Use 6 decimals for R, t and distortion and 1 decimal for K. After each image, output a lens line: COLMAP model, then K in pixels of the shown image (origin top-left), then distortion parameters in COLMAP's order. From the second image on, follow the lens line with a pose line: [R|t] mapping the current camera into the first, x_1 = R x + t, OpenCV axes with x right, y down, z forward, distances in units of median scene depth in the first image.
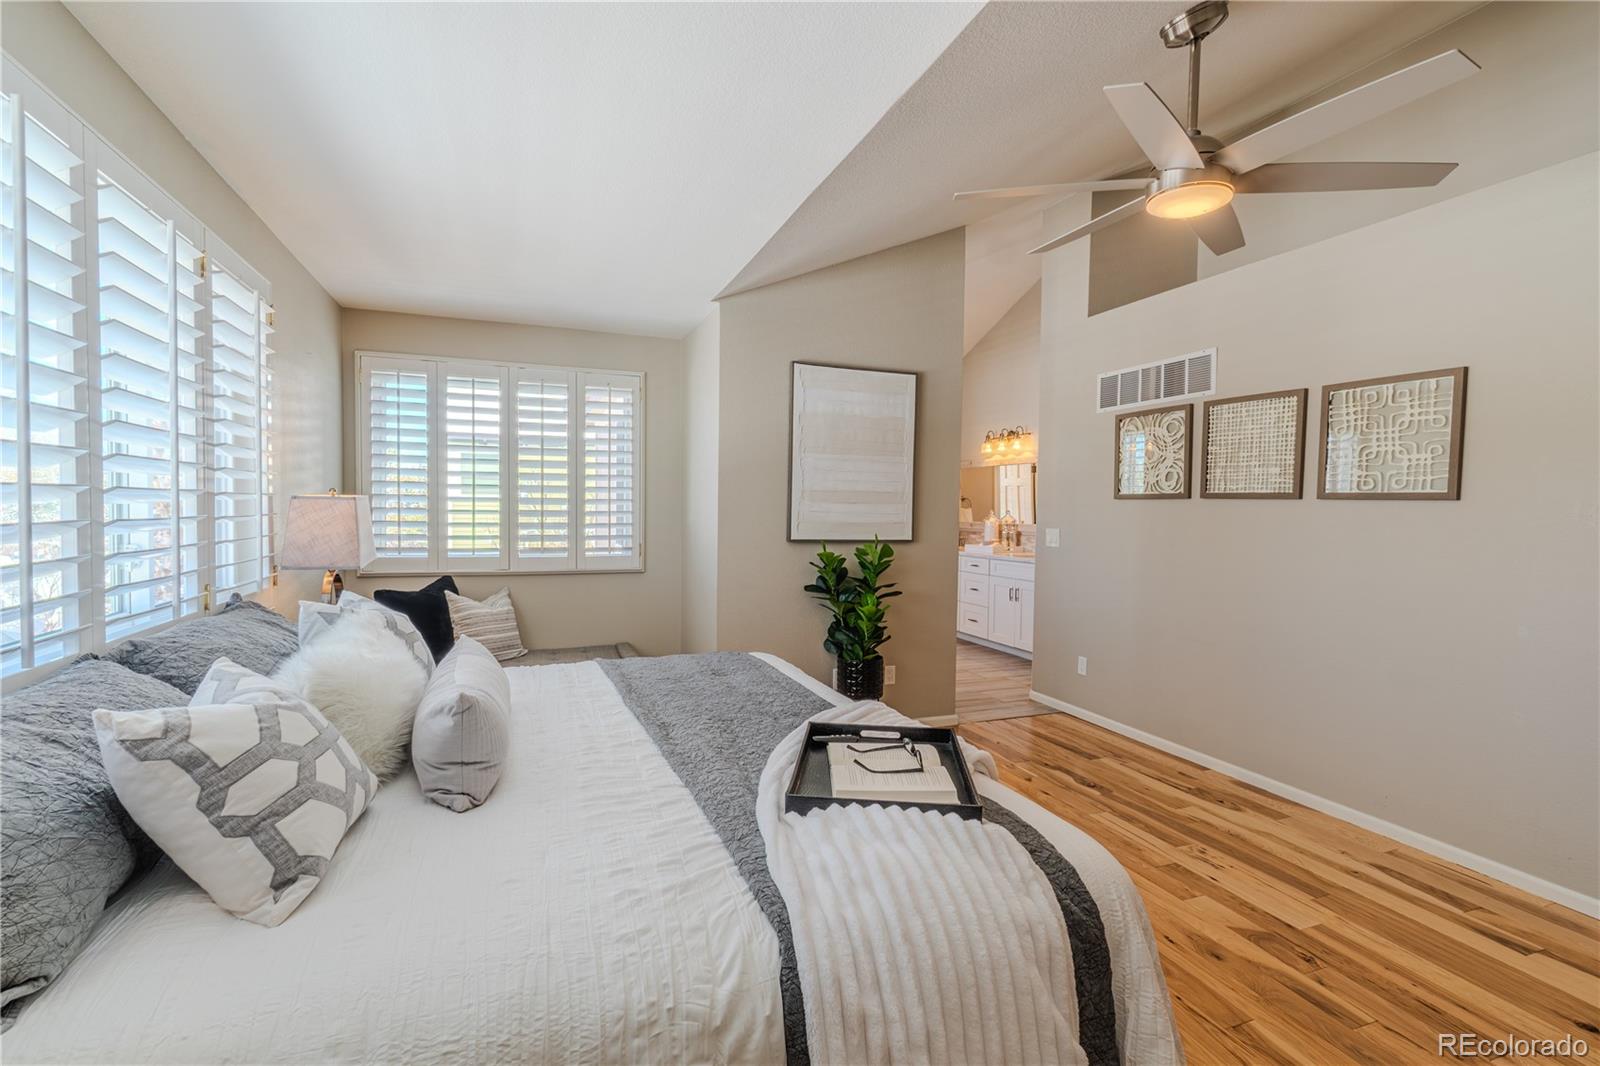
lens RADIAL K [[741.8, 0, 786.6], [0, 741.8, 531.1], [0, 0, 1]] dist [-0.002028, -0.000093]
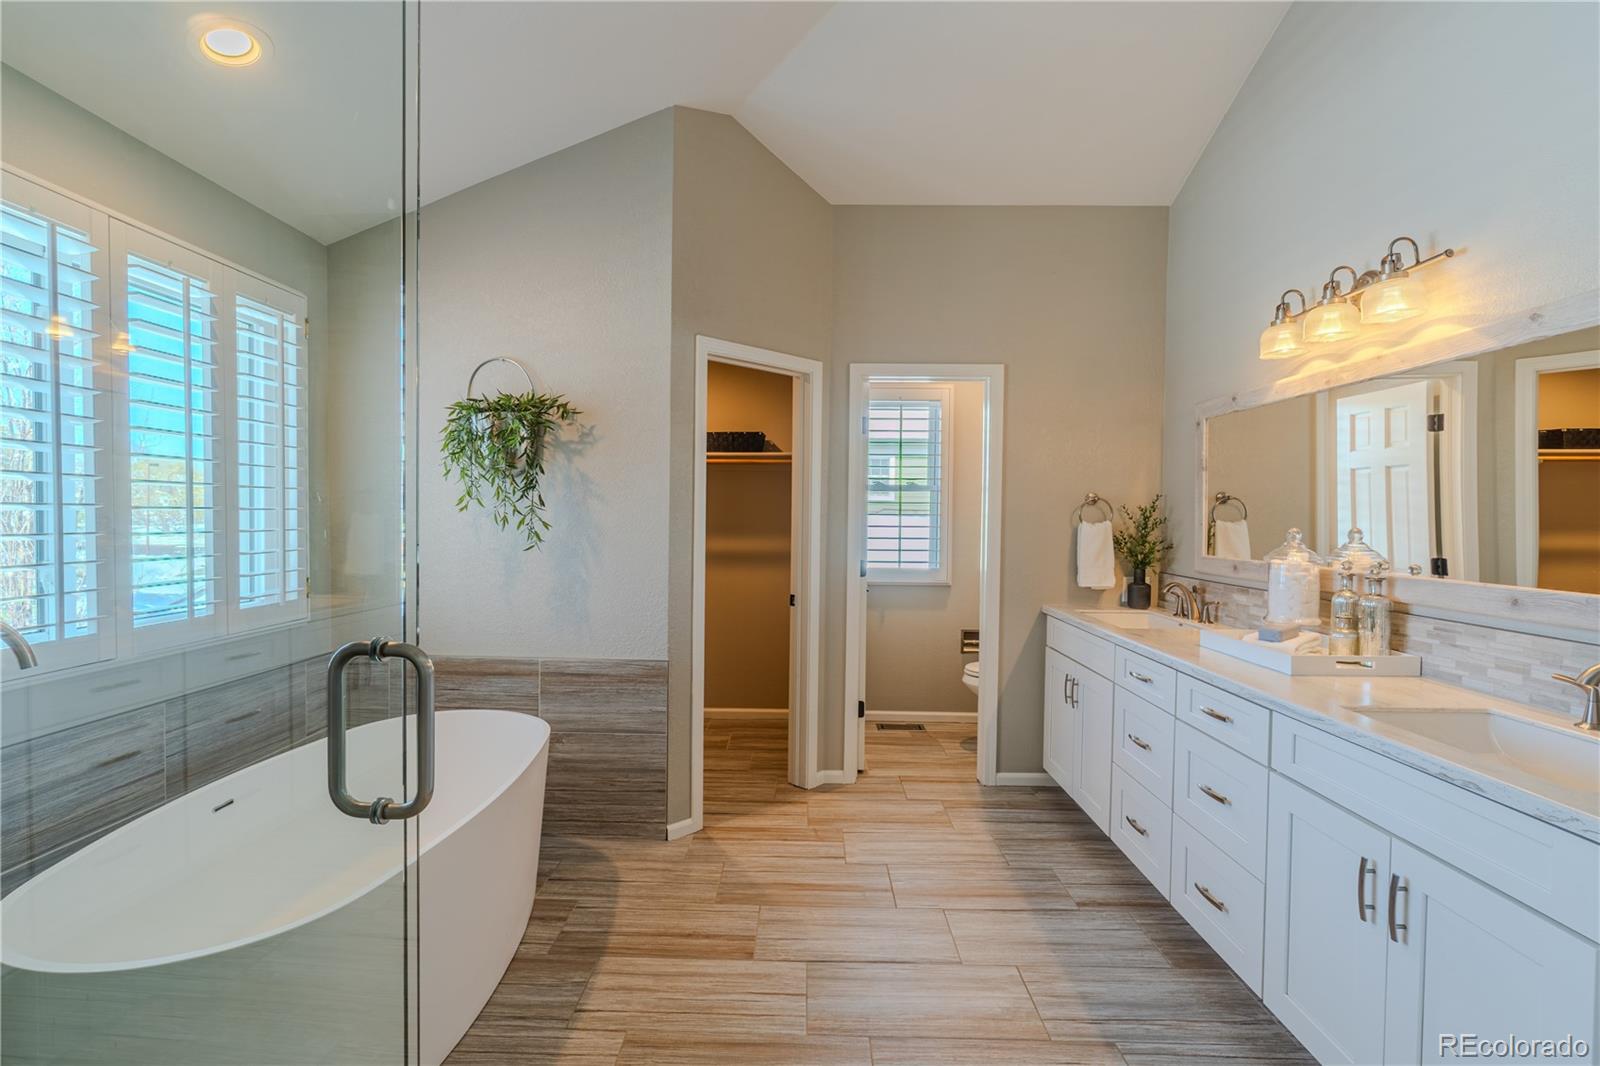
lens RADIAL K [[724.8, 0, 794.5], [0, 724.8, 530.8], [0, 0, 1]] dist [-0.005384, -0.000264]
pose [[0.930318, 0.007828, -0.366670, 0.341804], [-0.013144, 0.999842, -0.012004, -0.036927], [0.366518, 0.015987, 0.930273, 1.131916]]
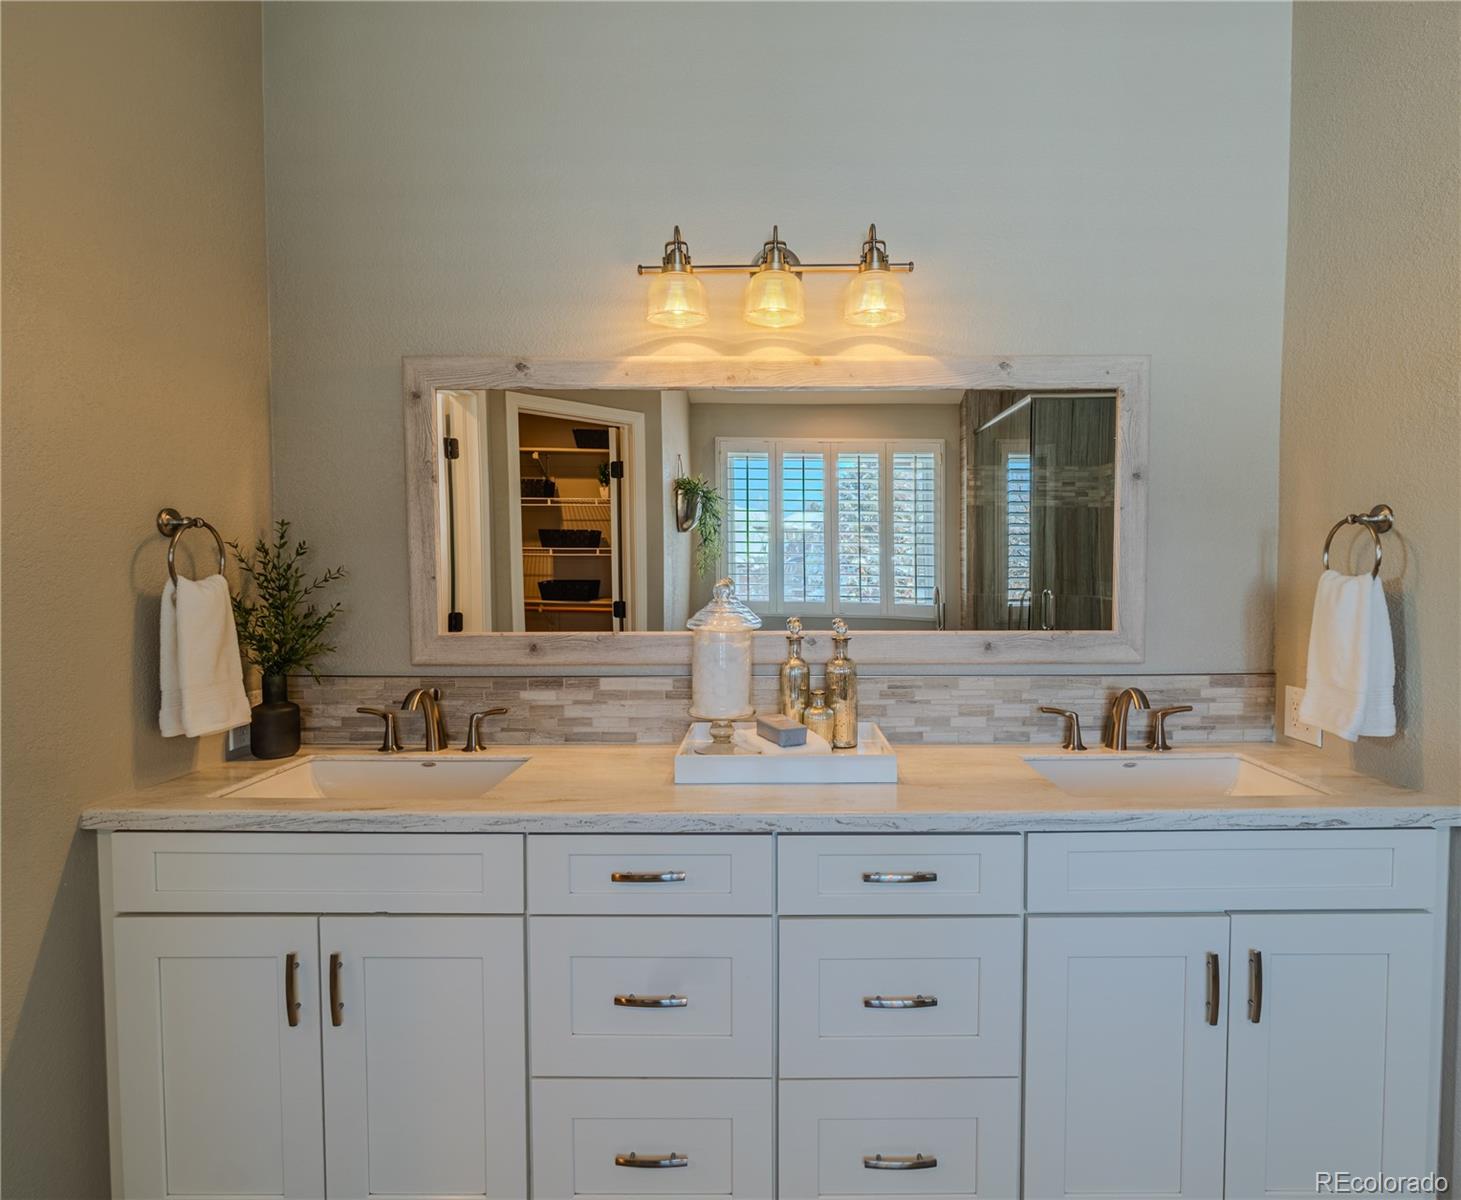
lens RADIAL K [[814.2, 0, 730.5], [0, 814.2, 600.0], [0, 0, 1]] dist [-0.003315, -0.001137]
pose [[0.351116, -0.040382, 0.935461, 0.078723], [0.037531, 0.998874, 0.029033, -0.053003], [-0.935579, 0.024915, 0.352236, 1.644978]]
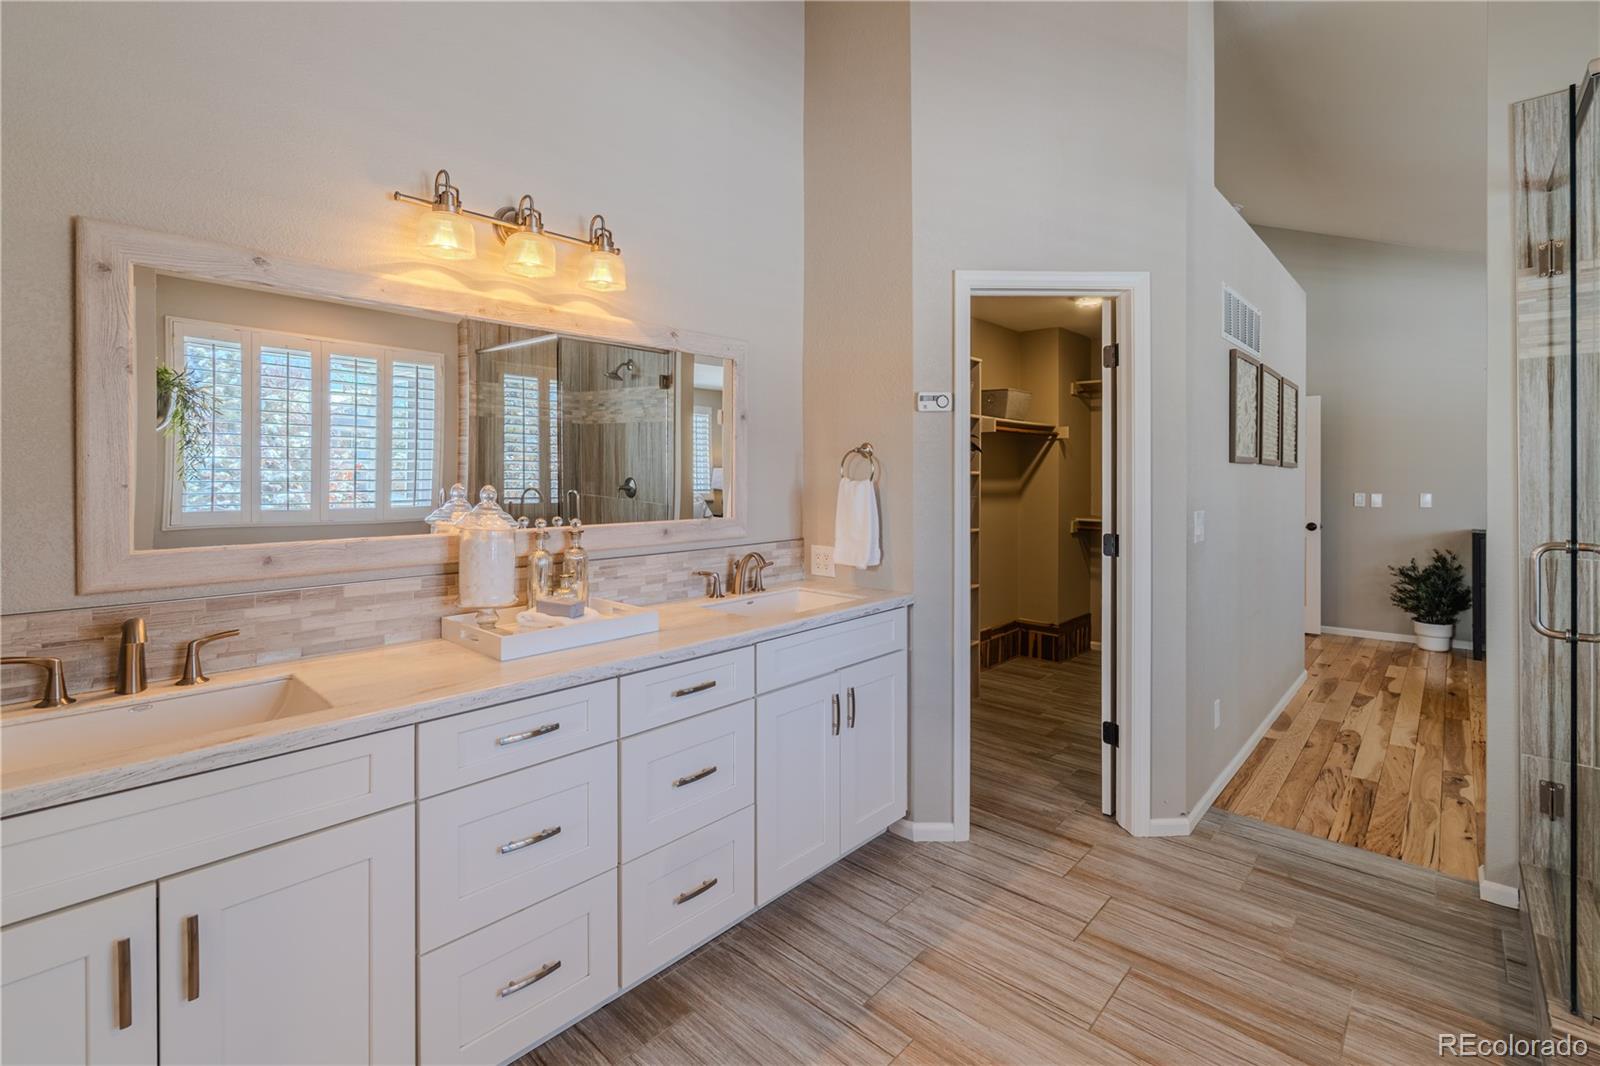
lens RADIAL K [[733.0, 0, 827.9], [0, 733.0, 473.3], [0, 0, 1]] dist [0.003814, 0.000413]
pose [[-0.472918, -0.005258, 0.881091, -0.015151], [0.027201, 0.999418, 0.020564, -0.063058], [-0.880686, 0.033691, -0.472500, 1.837255]]
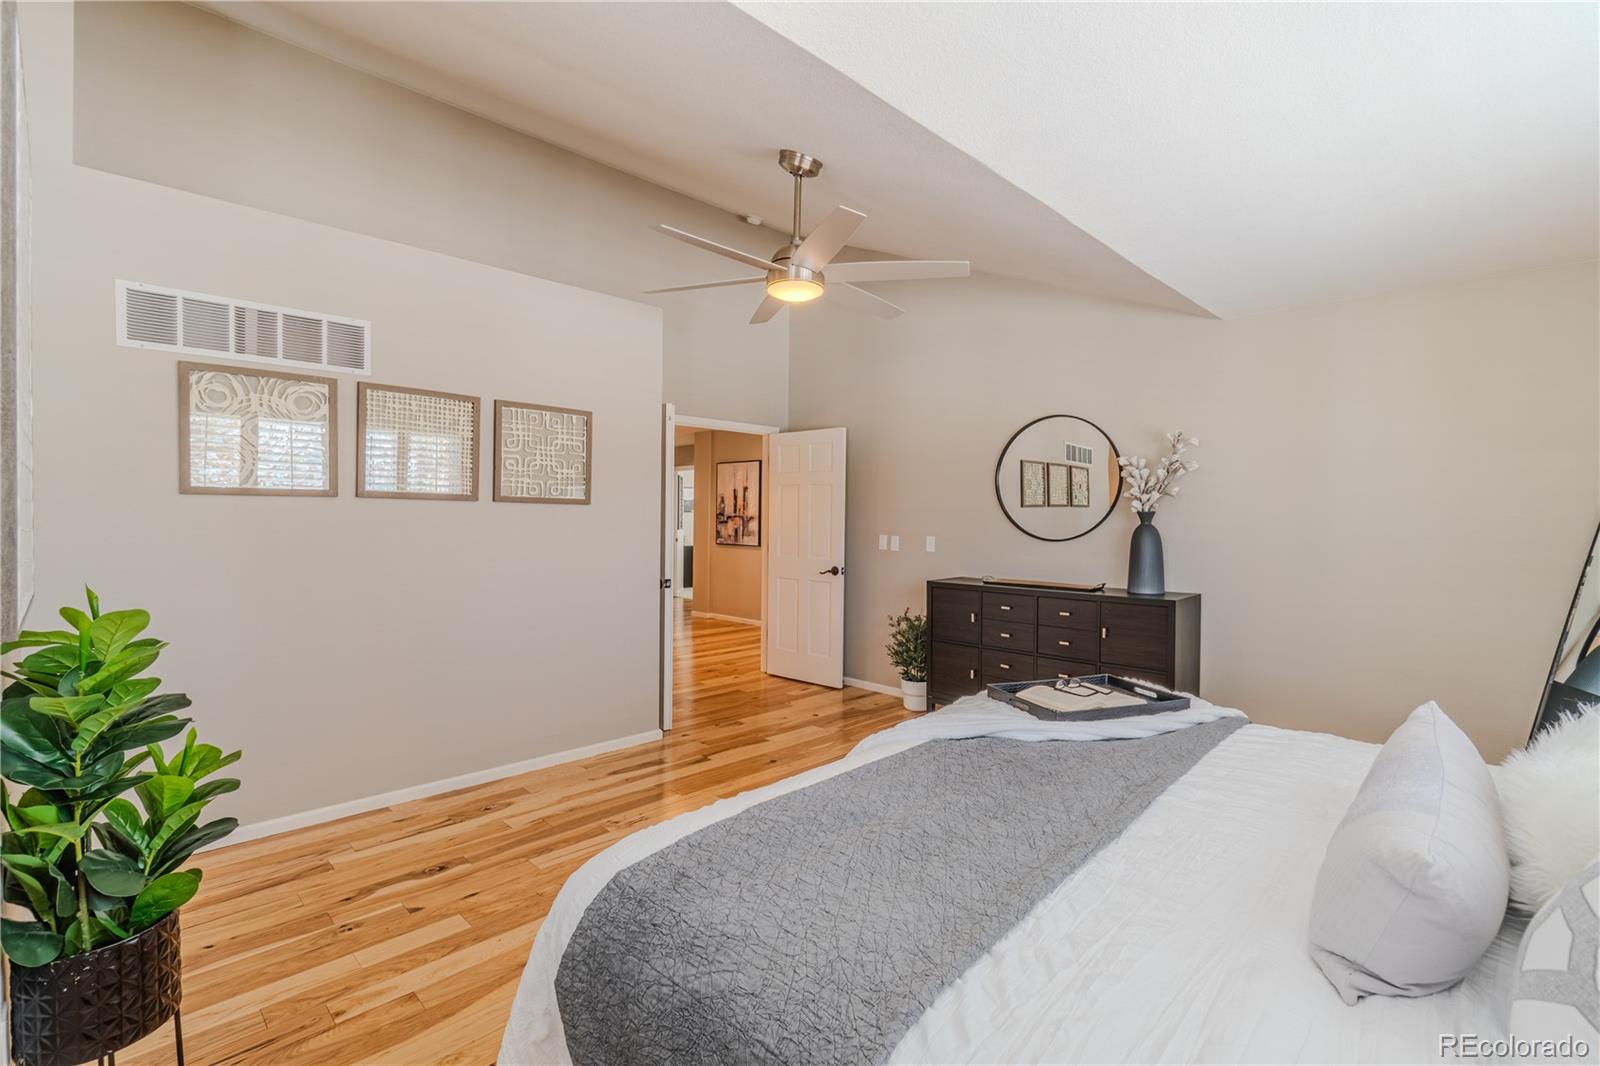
lens RADIAL K [[714.4, 0, 803.8], [0, 714.4, 537.8], [0, 0, 1]] dist [0.000895, -0.000035]
pose [[-0.418006, -0.045909, 0.907283, -0.361887], [0.015323, 0.998224, 0.057571, -0.035473], [-0.908315, 0.037967, -0.416561, 0.835753]]
